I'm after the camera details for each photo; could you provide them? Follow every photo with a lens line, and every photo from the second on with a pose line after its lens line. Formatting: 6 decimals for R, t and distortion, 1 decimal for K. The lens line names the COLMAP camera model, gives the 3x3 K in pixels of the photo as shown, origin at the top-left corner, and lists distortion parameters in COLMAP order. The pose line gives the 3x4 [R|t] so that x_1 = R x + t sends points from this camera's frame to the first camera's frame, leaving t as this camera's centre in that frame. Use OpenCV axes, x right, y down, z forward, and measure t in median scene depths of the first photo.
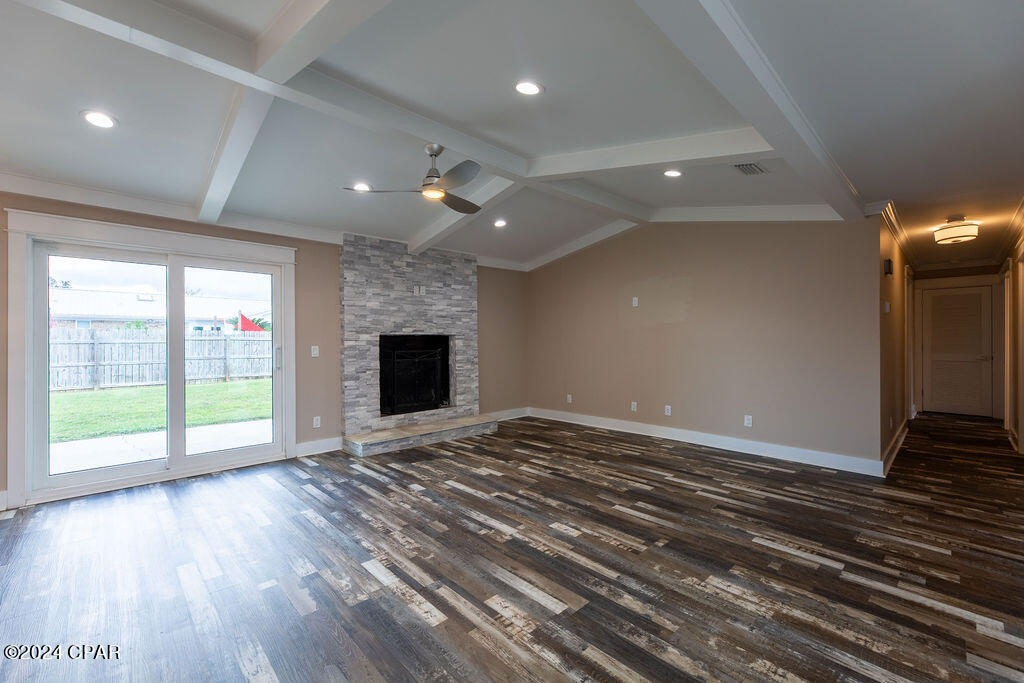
lens RADIAL K [[423.8, 0, 541.8], [0, 423.8, 338.9], [0, 0, 1]] dist [-0.001989, -0.000274]
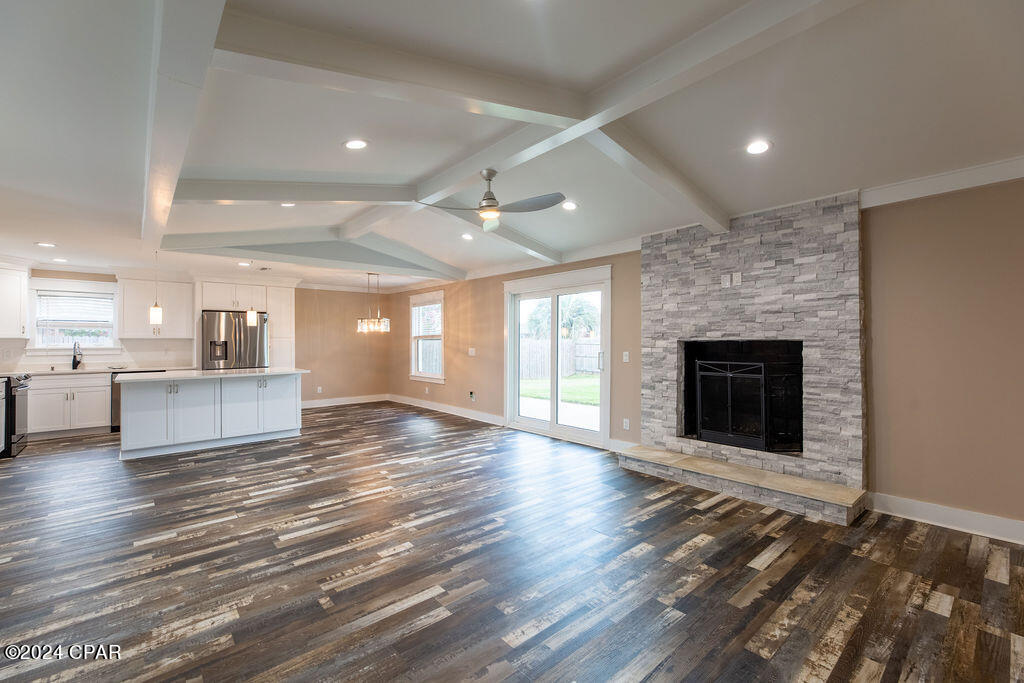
lens RADIAL K [[440.5, 0, 479.4], [0, 440.5, 338.8], [0, 0, 1]] dist [-0.001623, 0.000103]
pose [[-0.135132, -0.002443, -0.990825, 0.800398], [0.005422, 0.999980, -0.003205, -0.019117], [0.990813, -0.005805, -0.135116, 1.038781]]
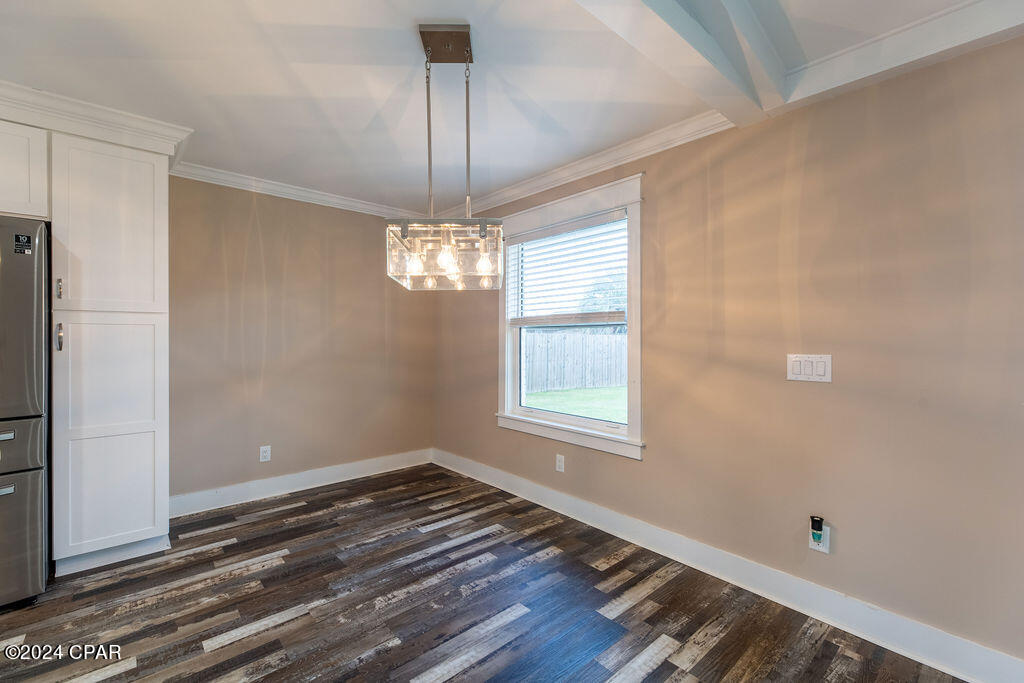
lens RADIAL K [[440.5, 0, 479.4], [0, 440.5, 338.8], [0, 0, 1]] dist [-0.001623, 0.000103]
pose [[-0.102020, 0.007347, -0.994755, -0.674998], [-0.004152, 0.999961, 0.007812, -0.003907], [0.994774, 0.004927, -0.101986, 0.350441]]
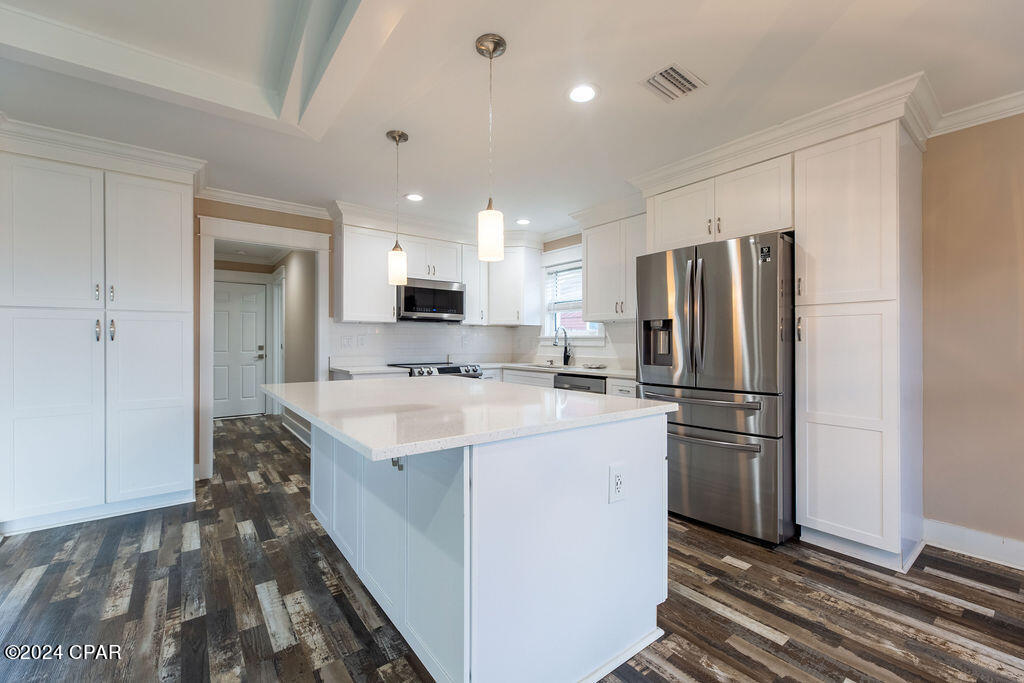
lens RADIAL K [[435.9, 0, 541.5], [0, 435.9, 341.3], [0, 0, 1]] dist [0.001881, -0.000130]
pose [[-0.994541, -0.001403, 0.104333, -0.890605], [-0.001532, 0.999998, -0.001158, 0.021478], [-0.104331, -0.001311, -0.994542, 0.439472]]
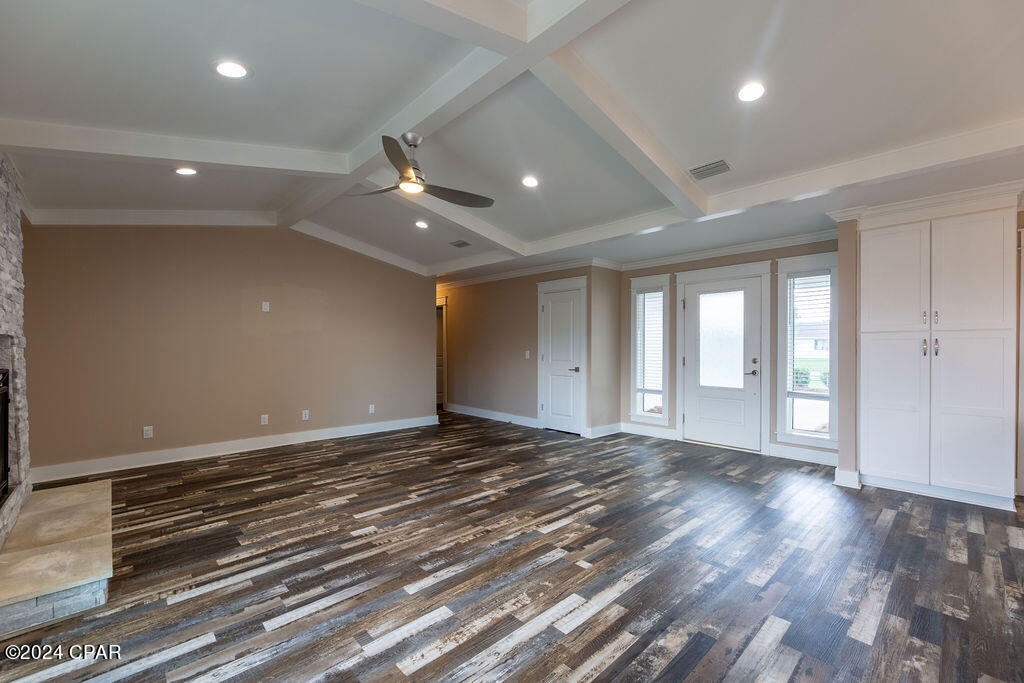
lens RADIAL K [[420.8, 0, 494.6], [0, 420.8, 351.0], [0, 0, 1]] dist [0.001204, -0.003141]
pose [[0.066440, -0.003705, 0.997784, -1.070649], [-0.002400, 0.999990, 0.003873, 0.007160], [-0.997788, -0.002652, 0.066431, 0.702364]]
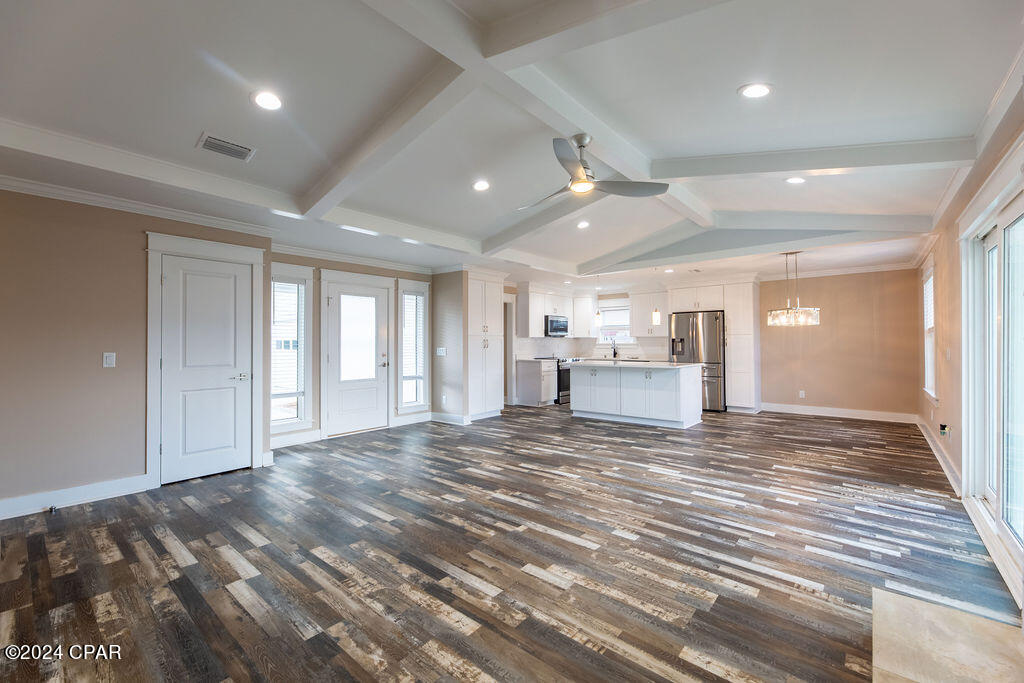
lens RADIAL K [[417.0, 0, 528.5], [0, 417.0, 342.1], [0, 0, 1]] dist [0.000442, -0.000033]
pose [[-0.997223, 0.006712, -0.074168, -0.061454], [0.006778, 0.999977, -0.000635, -0.006188], [0.074162, -0.001136, -0.997246, 1.756234]]
